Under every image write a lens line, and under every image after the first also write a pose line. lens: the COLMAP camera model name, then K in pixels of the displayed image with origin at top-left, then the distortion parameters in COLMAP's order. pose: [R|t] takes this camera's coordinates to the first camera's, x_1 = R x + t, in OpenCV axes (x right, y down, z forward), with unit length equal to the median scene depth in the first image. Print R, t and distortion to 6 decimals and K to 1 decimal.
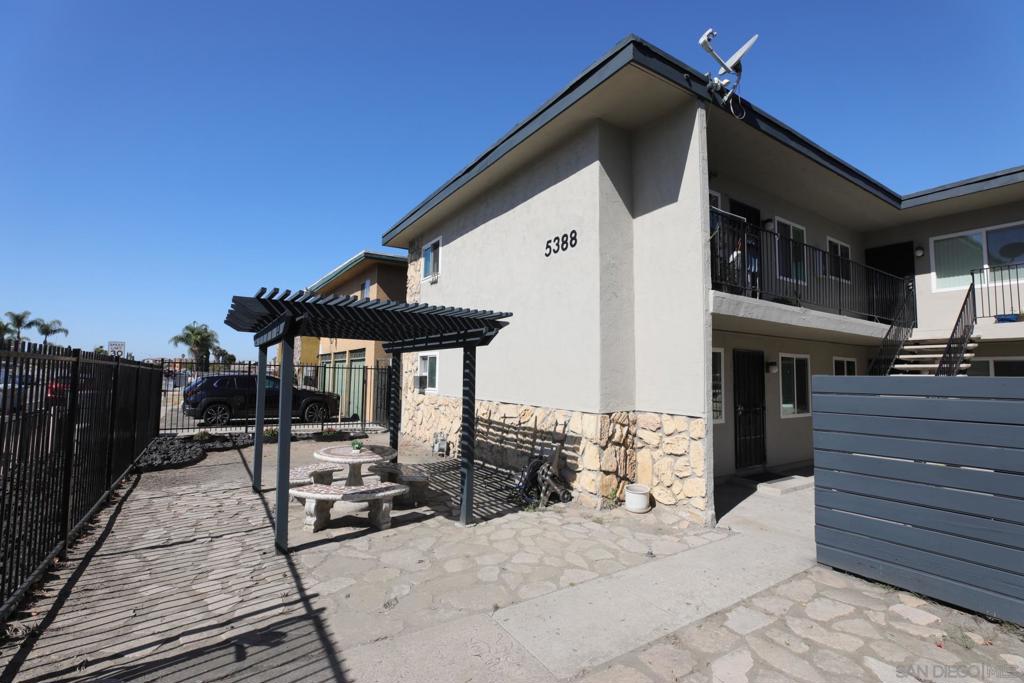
lens RADIAL K [[468.6, 0, 515.9], [0, 468.6, 343.8], [0, 0, 1]] dist [-0.046312, 0.014359]
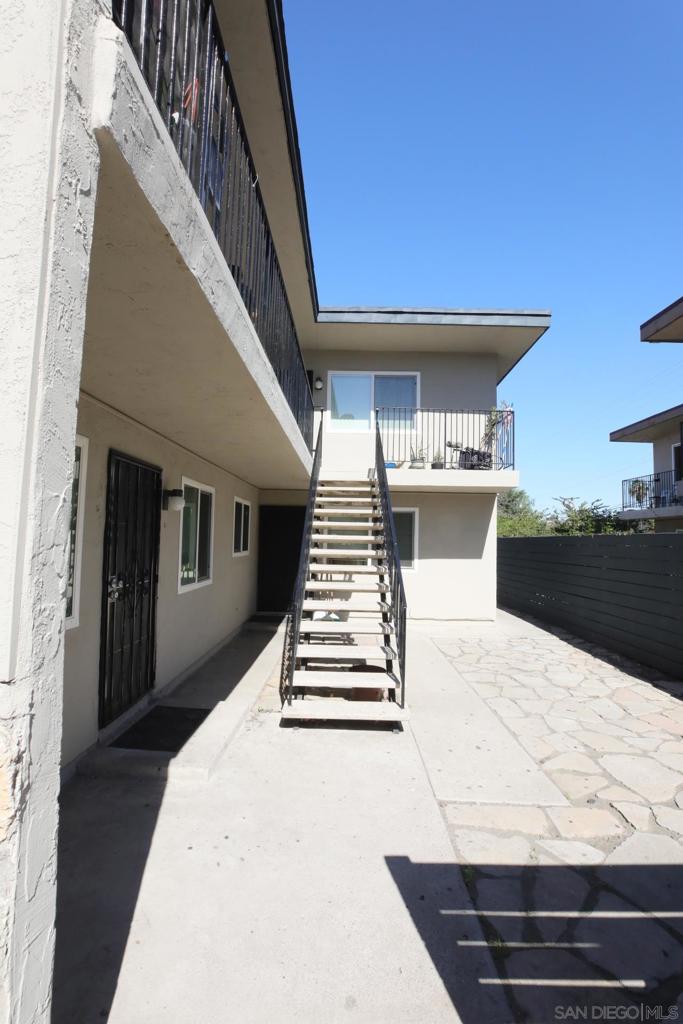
lens RADIAL K [[468.6, 0, 341.5], [0, 468.6, 512.0], [0, 0, 1]] dist [-0.046312, 0.014359]
pose [[0.560328, 0.046319, 0.826975, 0.206799], [-0.068646, 0.997597, -0.009363, 0.052627], [-0.825422, -0.051522, 0.562161, 0.504981]]
